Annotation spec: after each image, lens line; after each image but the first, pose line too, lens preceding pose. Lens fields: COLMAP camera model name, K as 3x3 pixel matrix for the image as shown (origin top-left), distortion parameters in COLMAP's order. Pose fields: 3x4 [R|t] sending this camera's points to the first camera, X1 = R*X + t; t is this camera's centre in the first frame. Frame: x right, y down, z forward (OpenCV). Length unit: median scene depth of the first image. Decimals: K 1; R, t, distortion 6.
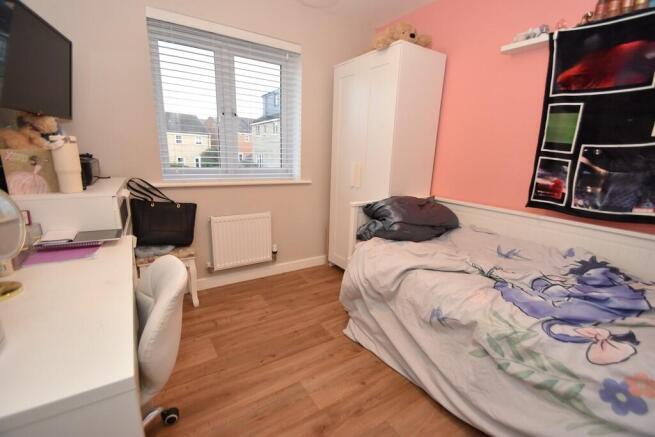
lens RADIAL K [[283.6, 0, 324.7], [0, 283.6, 222.3], [0, 0, 1]] dist [-0.018819, -0.006283]
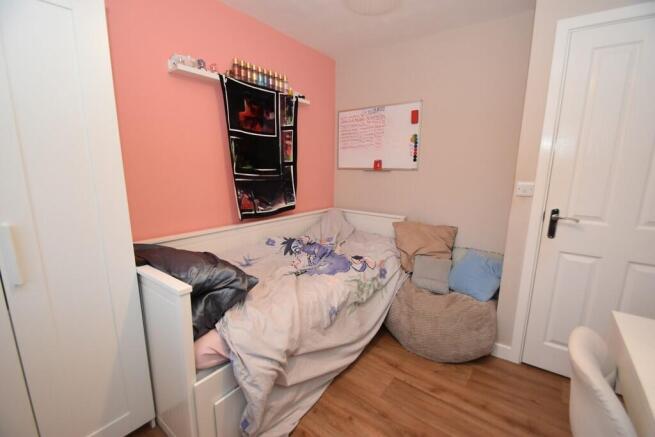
lens RADIAL K [[283.6, 0, 327.0], [0, 283.6, 216.5], [0, 0, 1]] dist [-0.018819, -0.006283]
pose [[-0.358739, -0.188275, 0.914253, -0.605561], [0.185311, 0.945587, 0.267440, -0.380897], [-0.914859, 0.265362, -0.304329, 1.198253]]
